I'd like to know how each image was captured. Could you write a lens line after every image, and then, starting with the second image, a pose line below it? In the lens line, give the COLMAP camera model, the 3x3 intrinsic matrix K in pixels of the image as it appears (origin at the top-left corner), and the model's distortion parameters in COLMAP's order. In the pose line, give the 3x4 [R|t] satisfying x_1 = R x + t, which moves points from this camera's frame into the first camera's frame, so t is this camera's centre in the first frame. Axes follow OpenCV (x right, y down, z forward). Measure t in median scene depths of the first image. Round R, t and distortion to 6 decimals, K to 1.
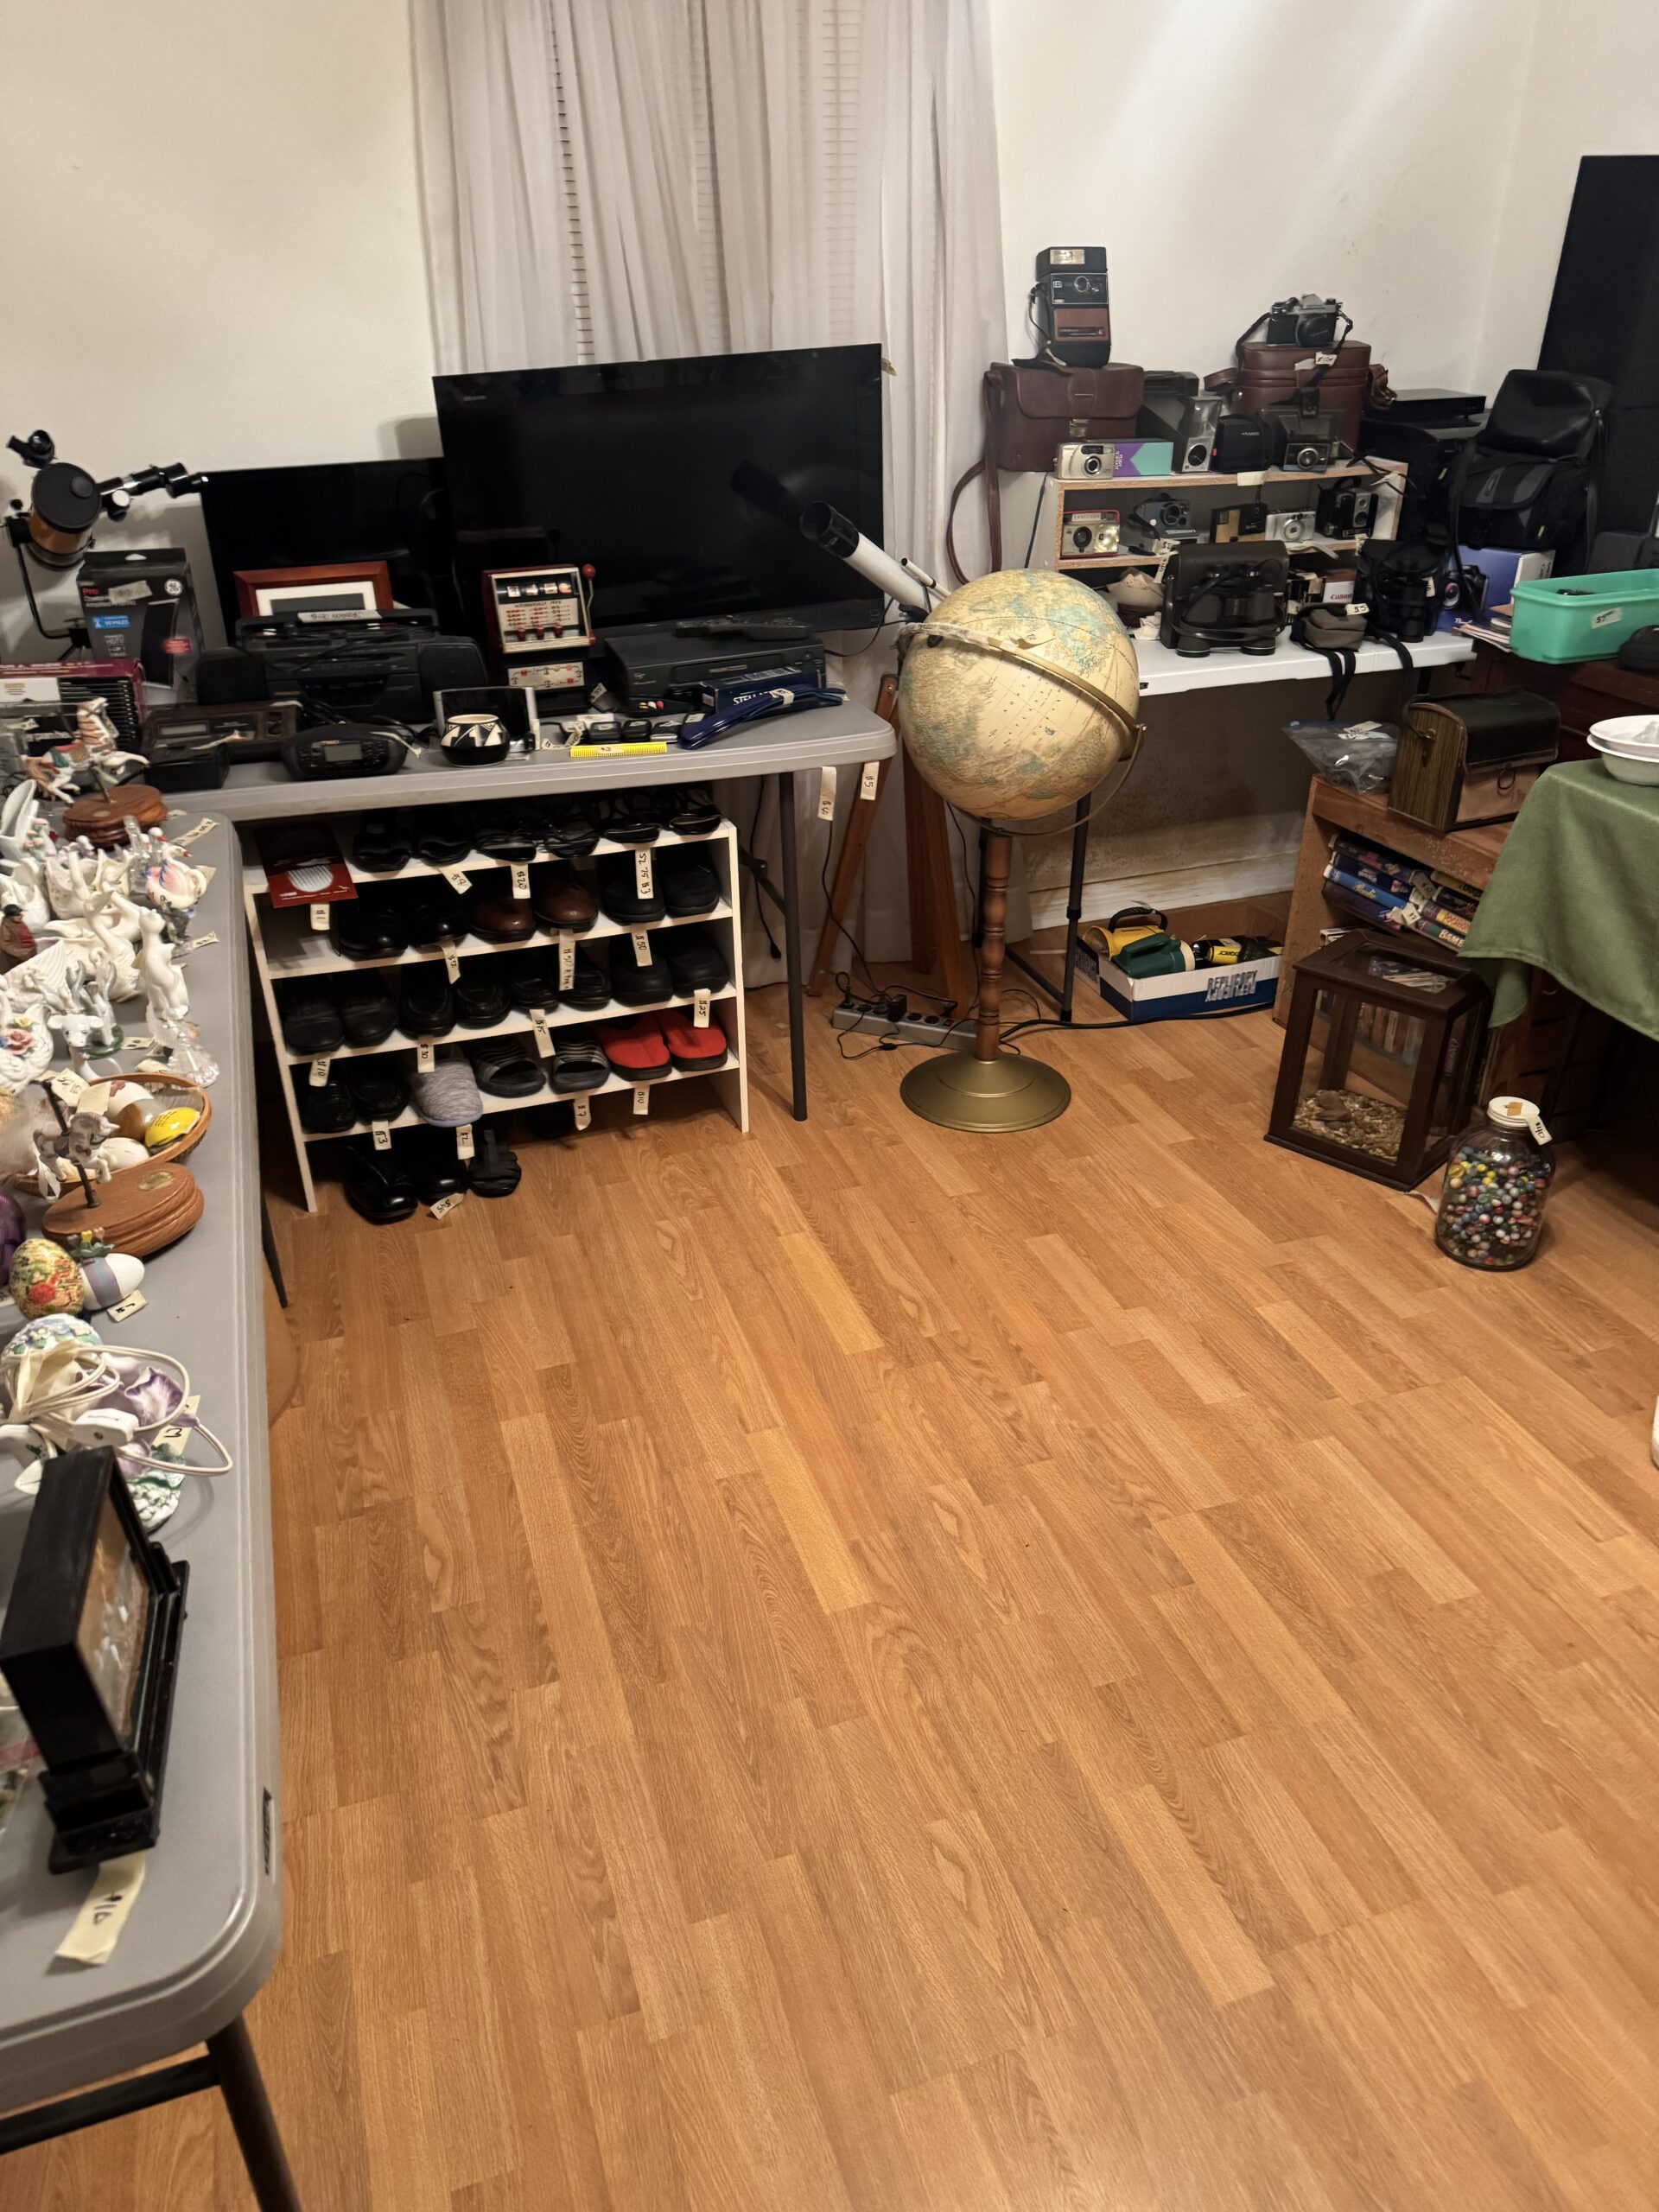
lens RADIAL K [[1560.7, 0, 834.1], [0, 1560.7, 1106.9], [0, 0, 1]] dist [0.004873, -0.003323]
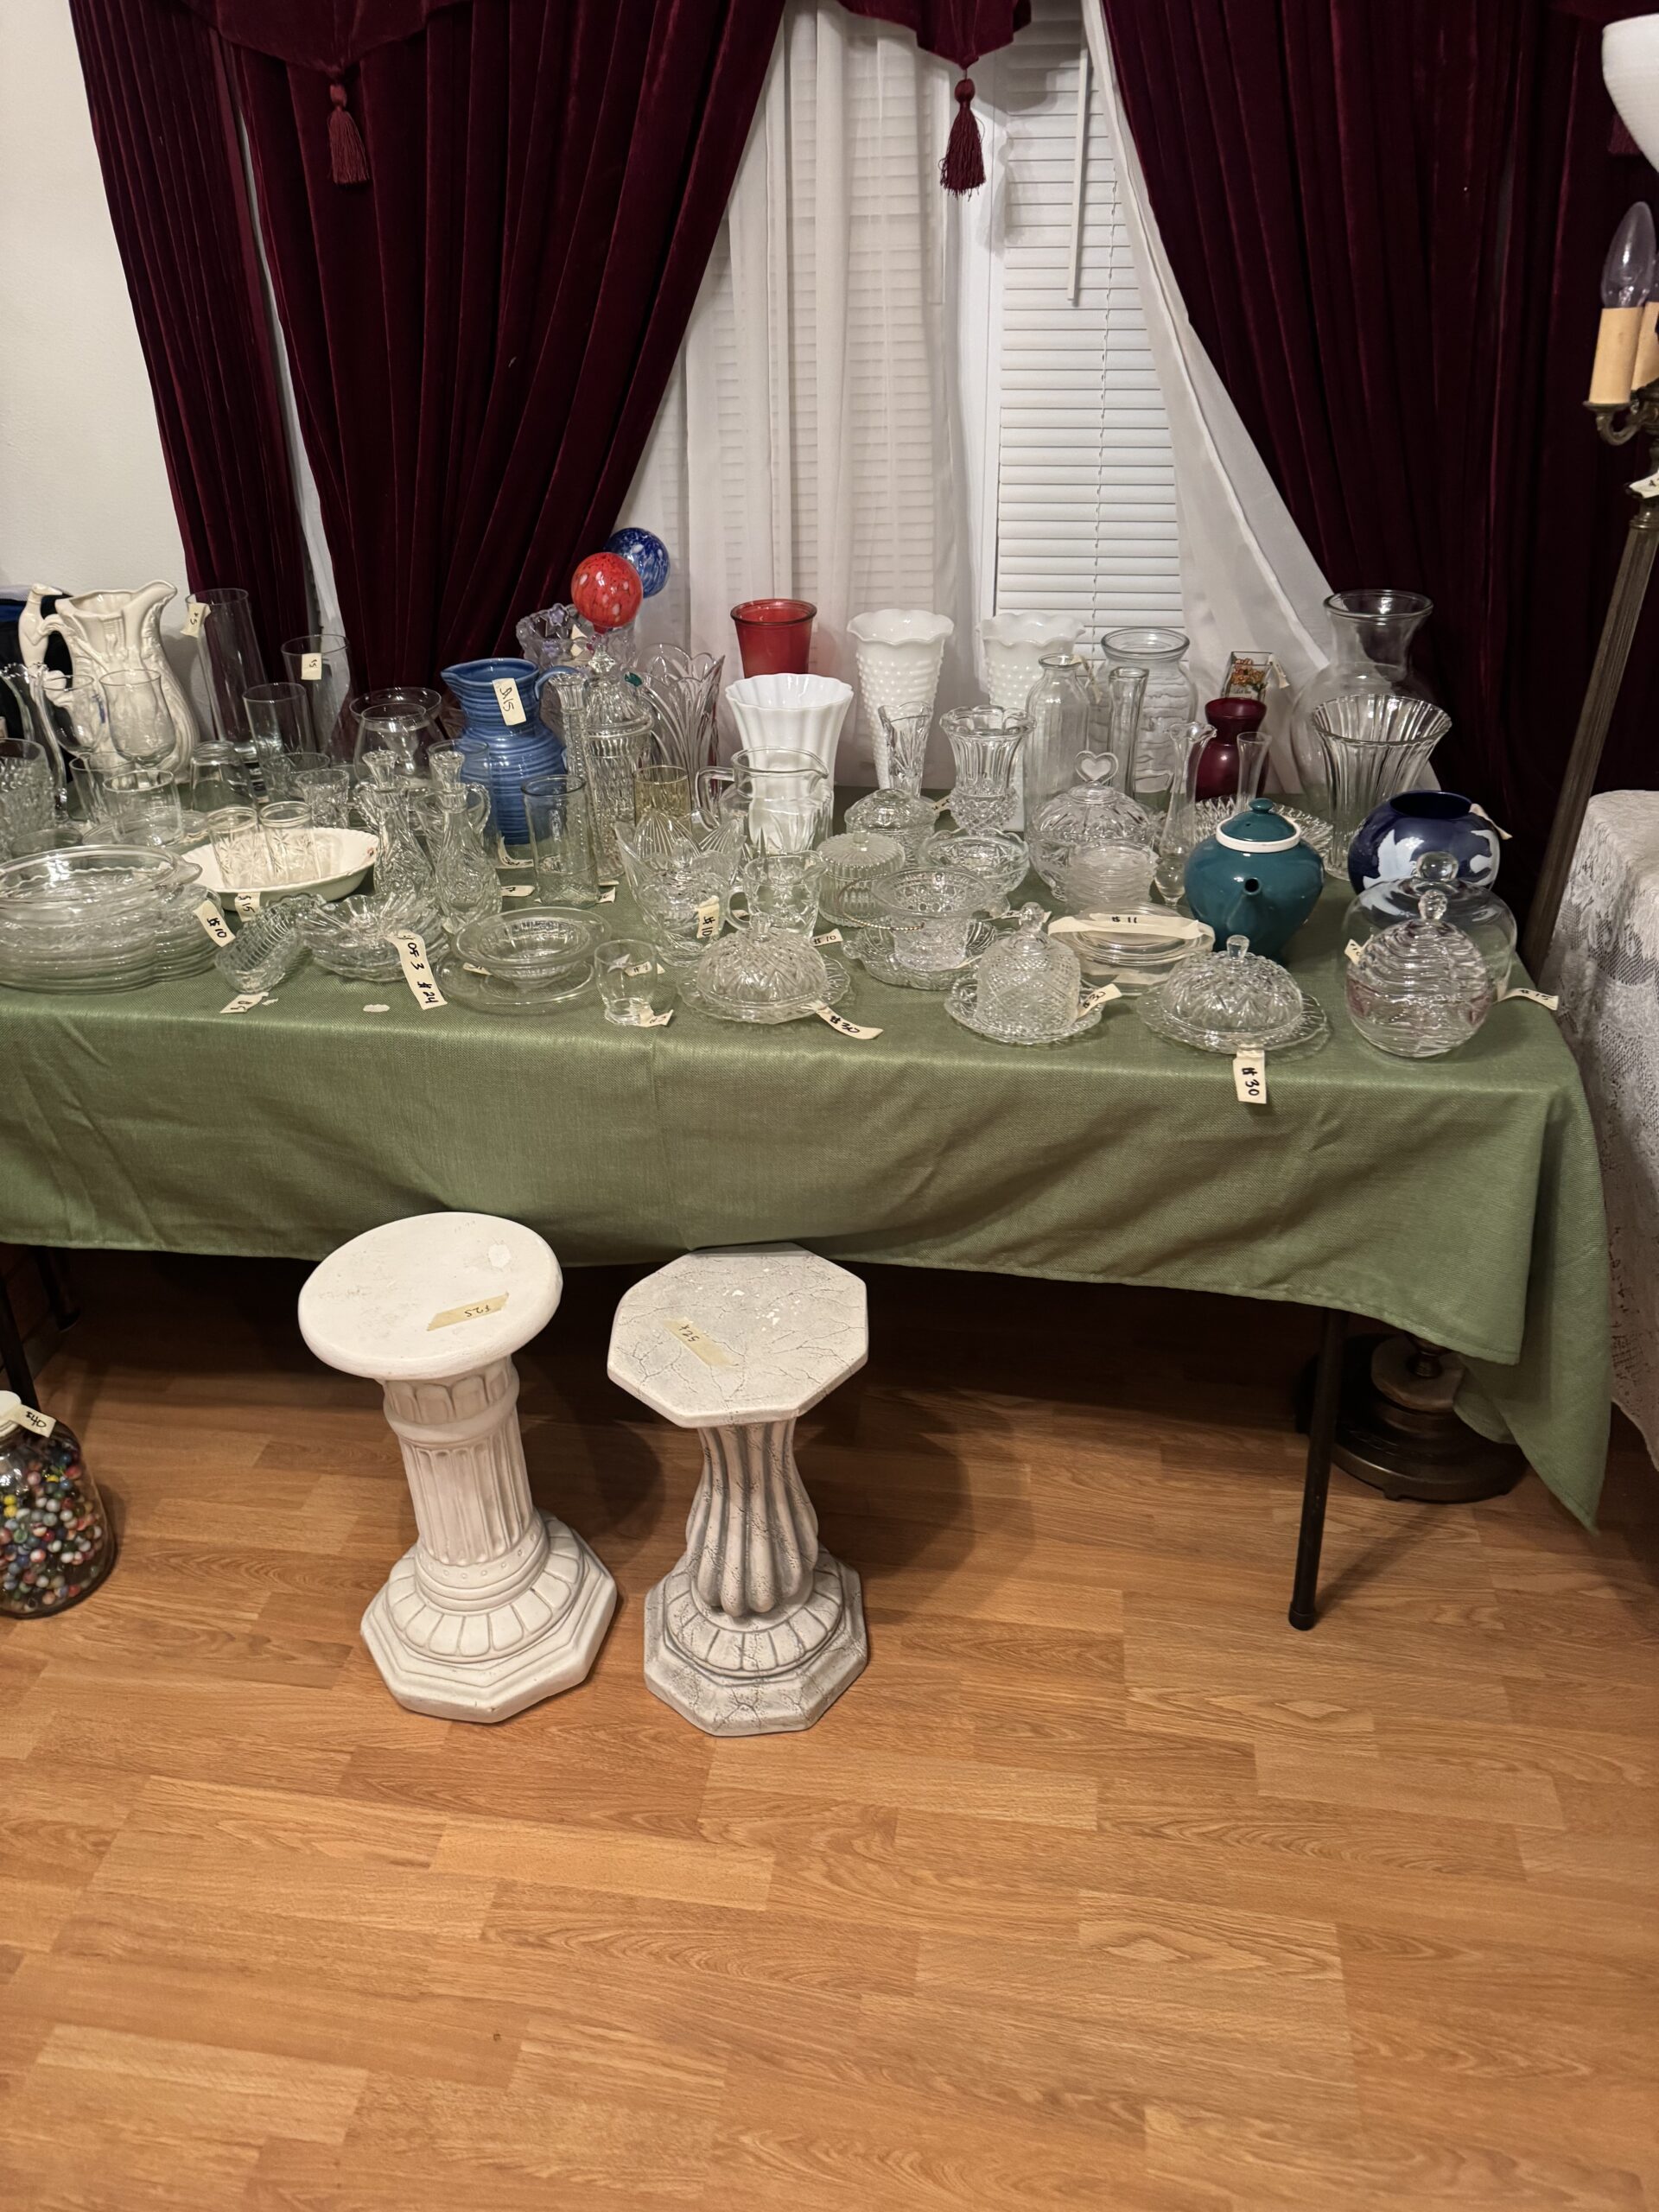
lens RADIAL K [[1560.7, 0, 828.1], [0, 1560.7, 1105.4], [0, 0, 1]] dist [0.004873, -0.003323]
pose [[0.460587, -0.458549, 0.759995, 0.126626], [0.448160, 0.859208, 0.246807, -0.126964], [-0.766167, 0.226924, 0.601244, 0.225036]]
